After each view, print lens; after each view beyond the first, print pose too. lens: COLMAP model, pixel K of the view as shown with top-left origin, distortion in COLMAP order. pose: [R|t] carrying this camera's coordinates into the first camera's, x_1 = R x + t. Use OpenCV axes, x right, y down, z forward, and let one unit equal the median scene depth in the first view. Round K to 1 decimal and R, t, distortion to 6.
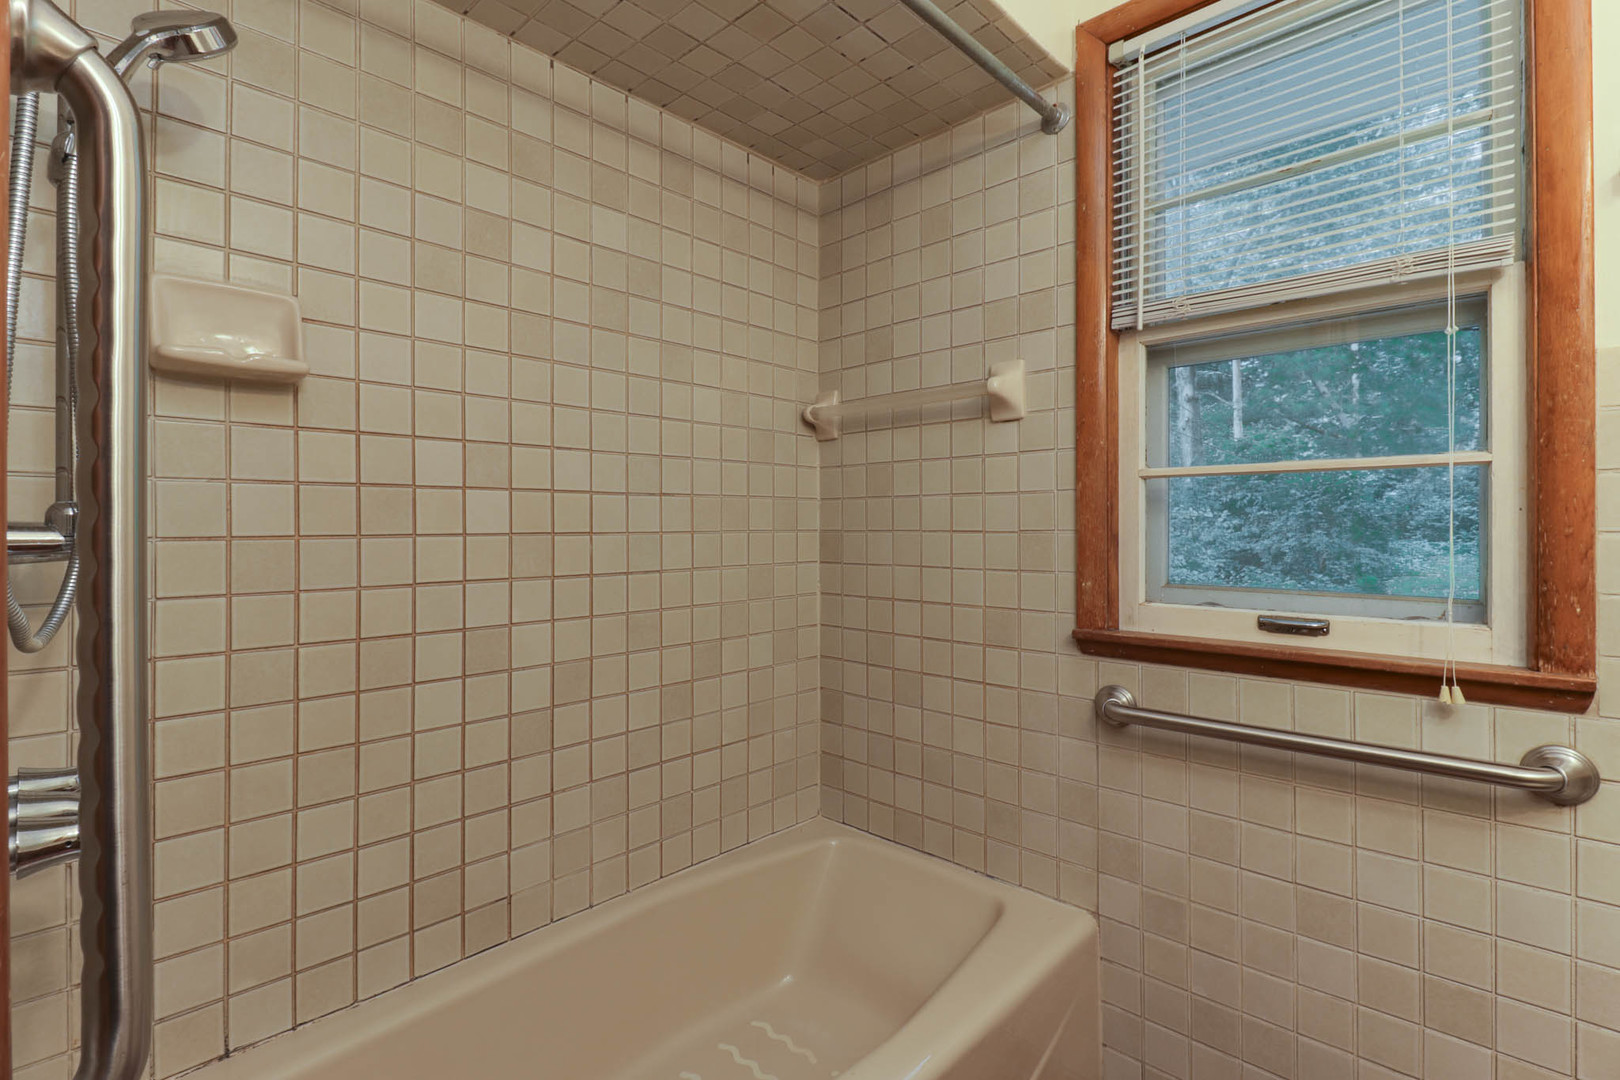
lens RADIAL K [[763.6, 0, 807.7], [0, 763.6, 529.1], [0, 0, 1]] dist [0.010901, -0.001511]
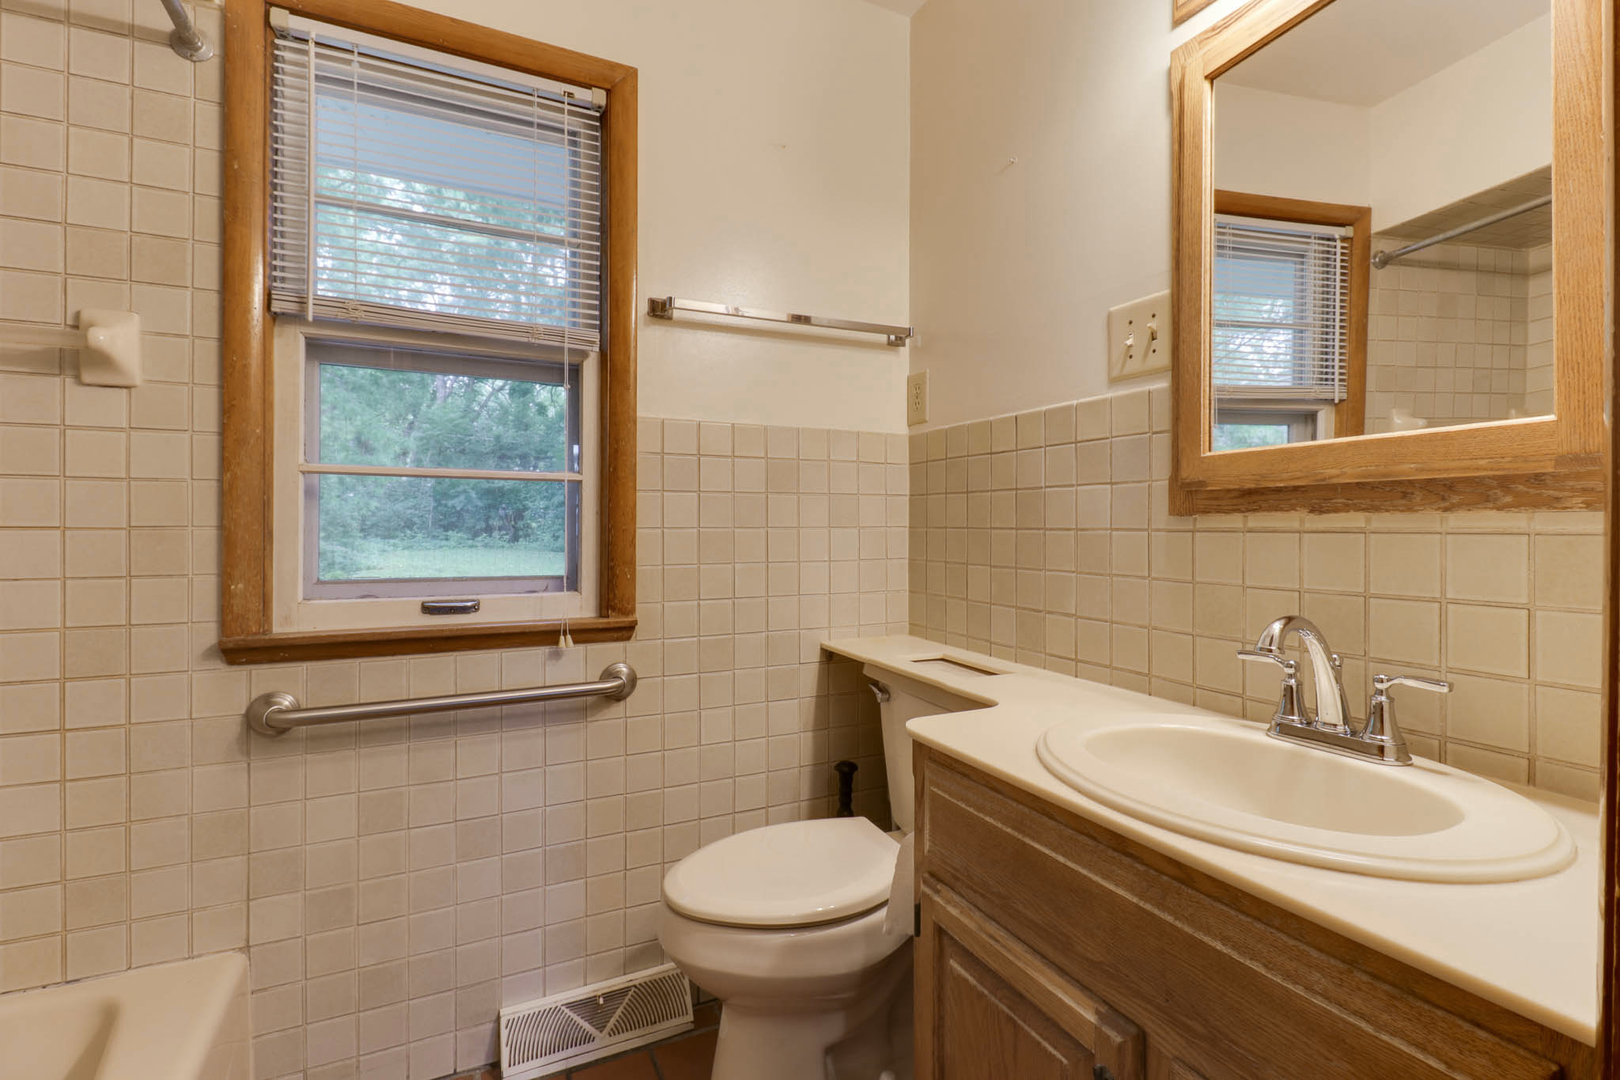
lens RADIAL K [[763.6, 0, 806.9], [0, 763.6, 534.1], [0, 0, 1]] dist [0.010901, -0.001511]
pose [[0.354695, -0.004725, 0.934970, -0.251710], [-0.001726, 0.999982, 0.005708, 0.004754], [-0.934981, -0.003638, 0.354680, 0.057608]]
